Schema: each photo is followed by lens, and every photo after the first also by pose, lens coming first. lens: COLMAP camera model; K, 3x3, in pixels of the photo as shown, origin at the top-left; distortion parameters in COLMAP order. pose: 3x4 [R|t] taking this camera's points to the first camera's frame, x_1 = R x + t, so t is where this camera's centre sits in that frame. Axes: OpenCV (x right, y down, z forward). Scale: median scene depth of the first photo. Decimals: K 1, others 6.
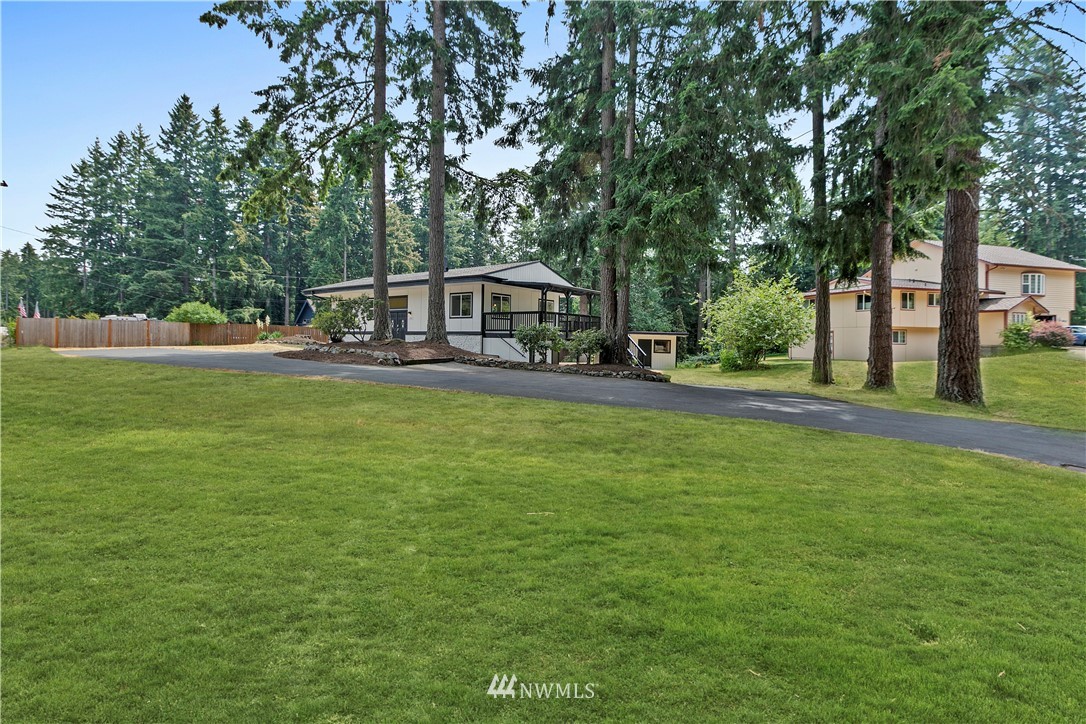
lens RADIAL K [[487.8, 0, 543.0], [0, 487.8, 346.3], [0, 0, 1]] dist [-0.000239, -0.000334]
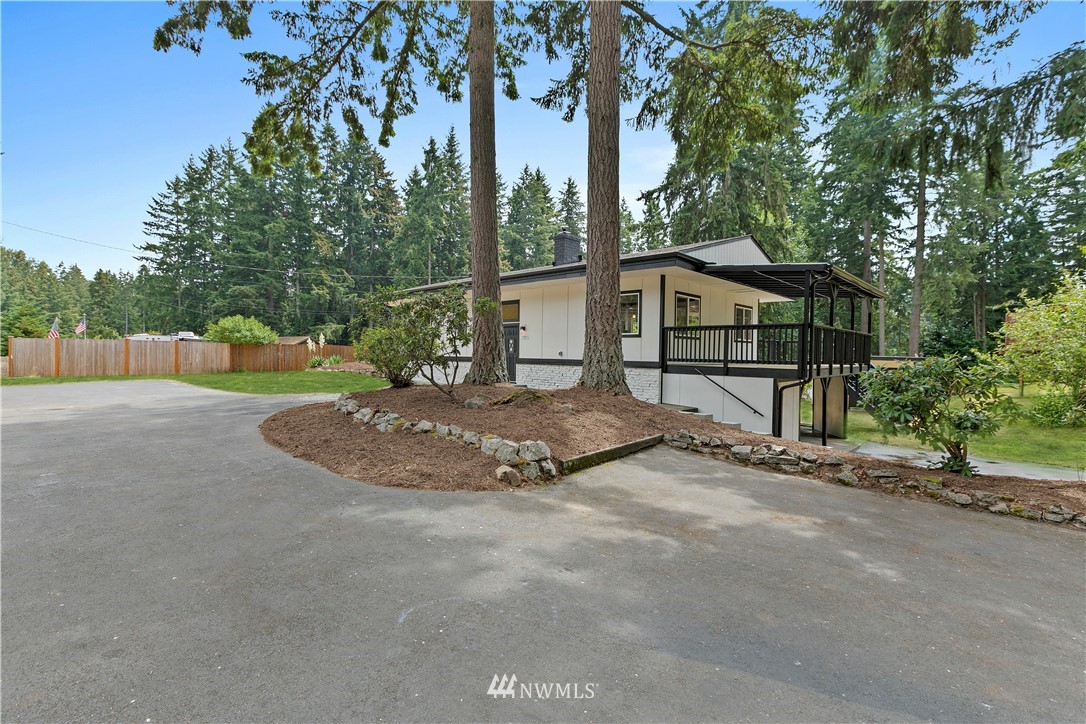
lens RADIAL K [[488.2, 0, 555.0], [0, 488.2, 363.0], [0, 0, 1]] dist [0.000888, 0.000158]
pose [[0.990558, 0.003388, -0.137053, -0.050871], [-0.003001, 0.999991, 0.003028, -0.009192], [0.137062, -0.002588, 0.990559, 0.135629]]
